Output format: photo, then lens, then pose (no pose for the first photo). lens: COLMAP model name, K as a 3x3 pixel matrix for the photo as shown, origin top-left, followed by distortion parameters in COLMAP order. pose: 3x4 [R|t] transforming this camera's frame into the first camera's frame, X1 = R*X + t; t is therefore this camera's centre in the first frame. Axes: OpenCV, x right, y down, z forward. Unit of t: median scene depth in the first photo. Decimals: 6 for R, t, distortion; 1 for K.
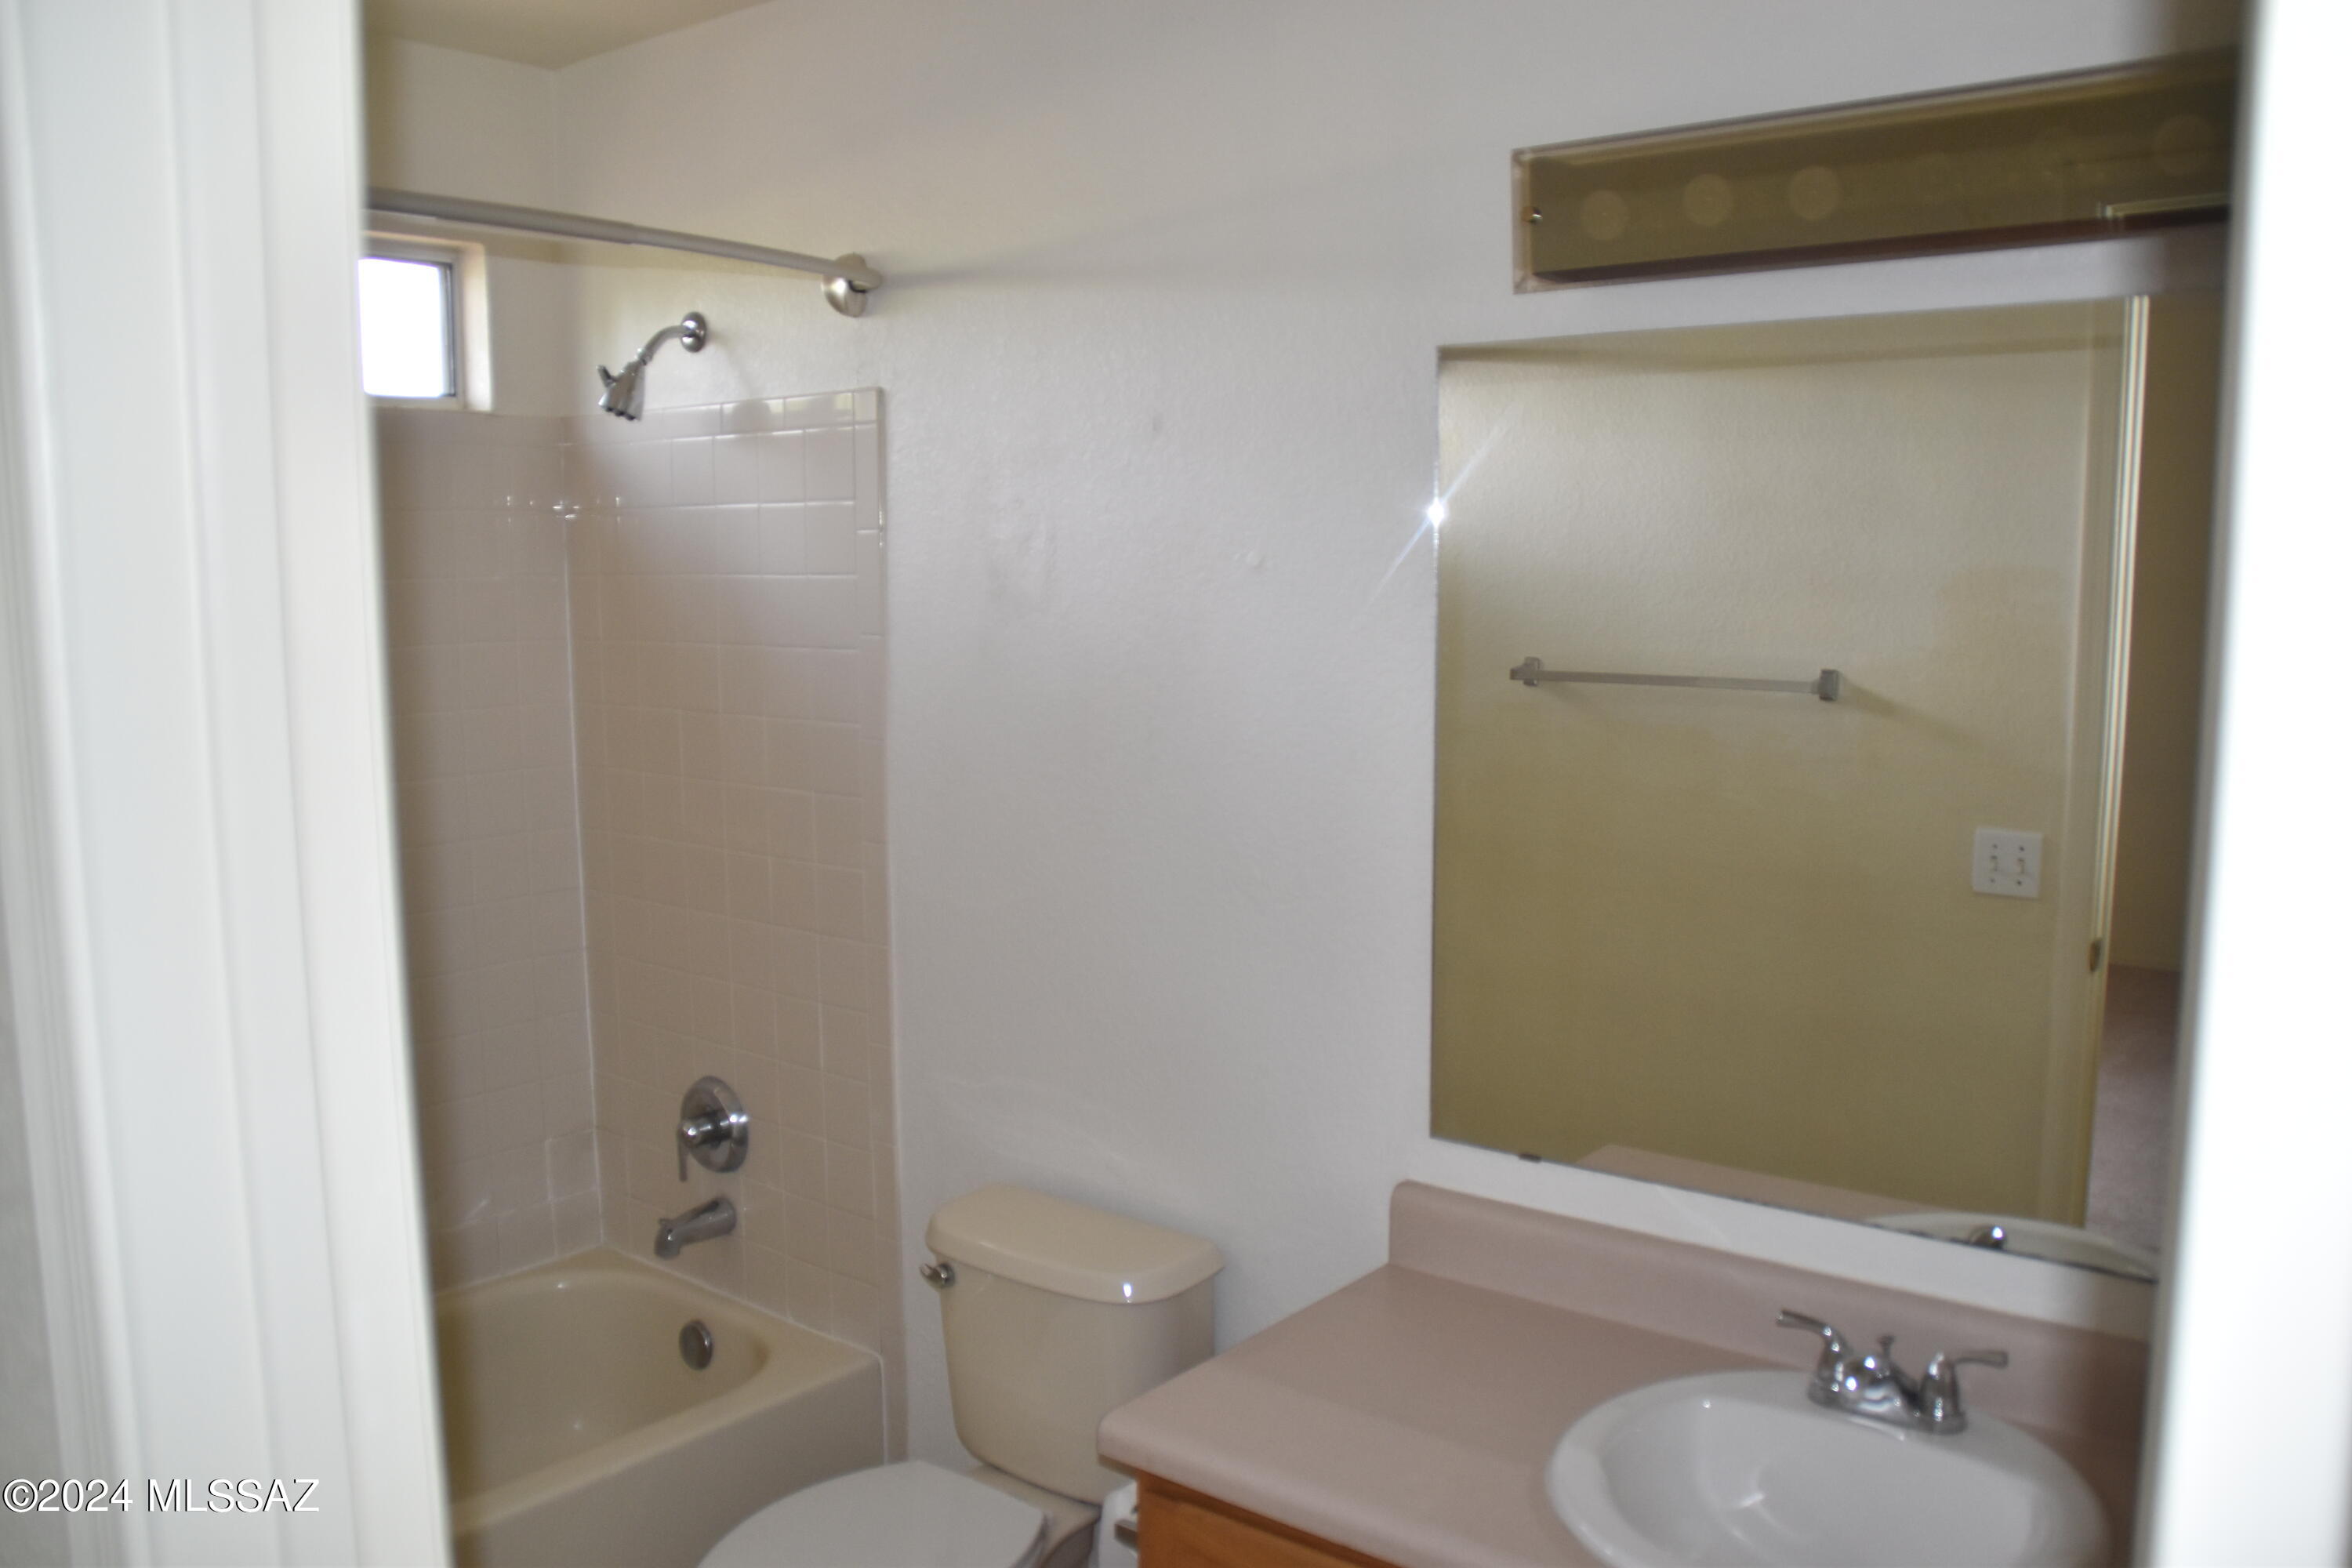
lens RADIAL K [[1936.1, 0, 1177.2], [0, 1936.1, 813.6], [0, 0, 1]] dist [-0.164519, 0.143851]
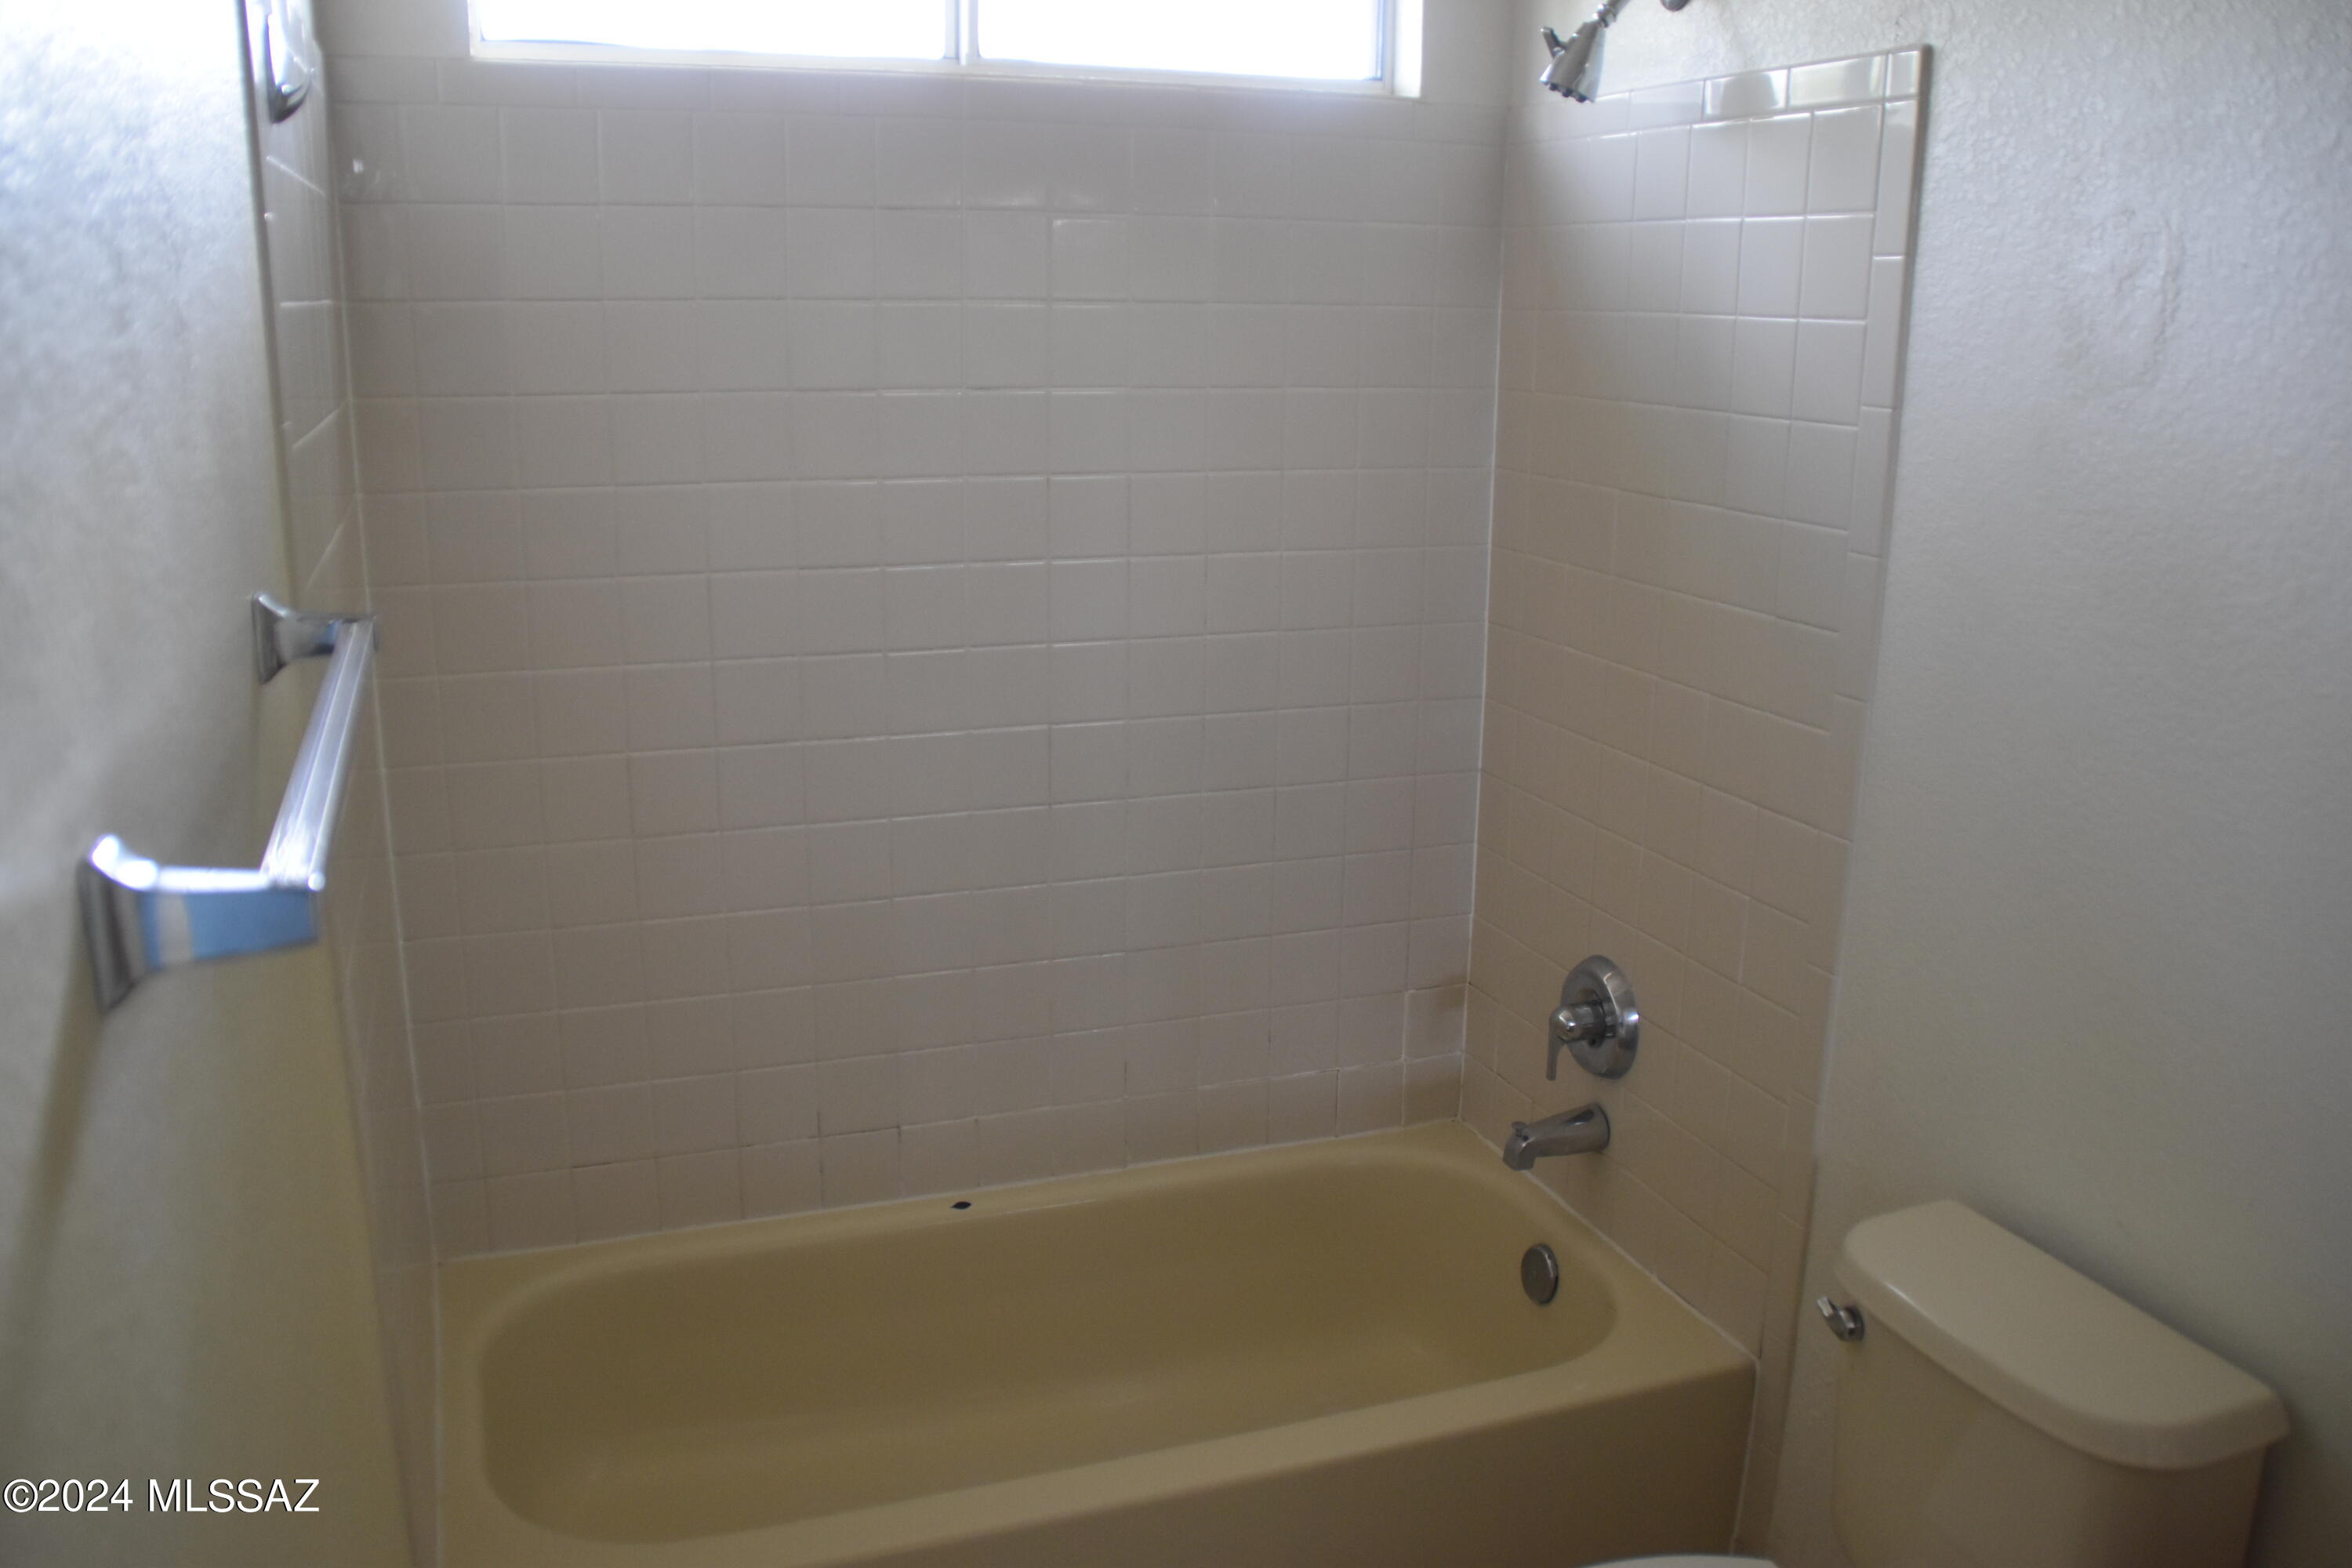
lens RADIAL K [[1936.1, 0, 1177.2], [0, 1936.1, 813.6], [0, 0, 1]] dist [-0.164519, 0.143851]
pose [[0.866403, 0.145053, -0.477813, -0.027166], [-0.086592, 0.986026, 0.142321, -0.020435], [0.491780, -0.081932, 0.866856, 0.245781]]
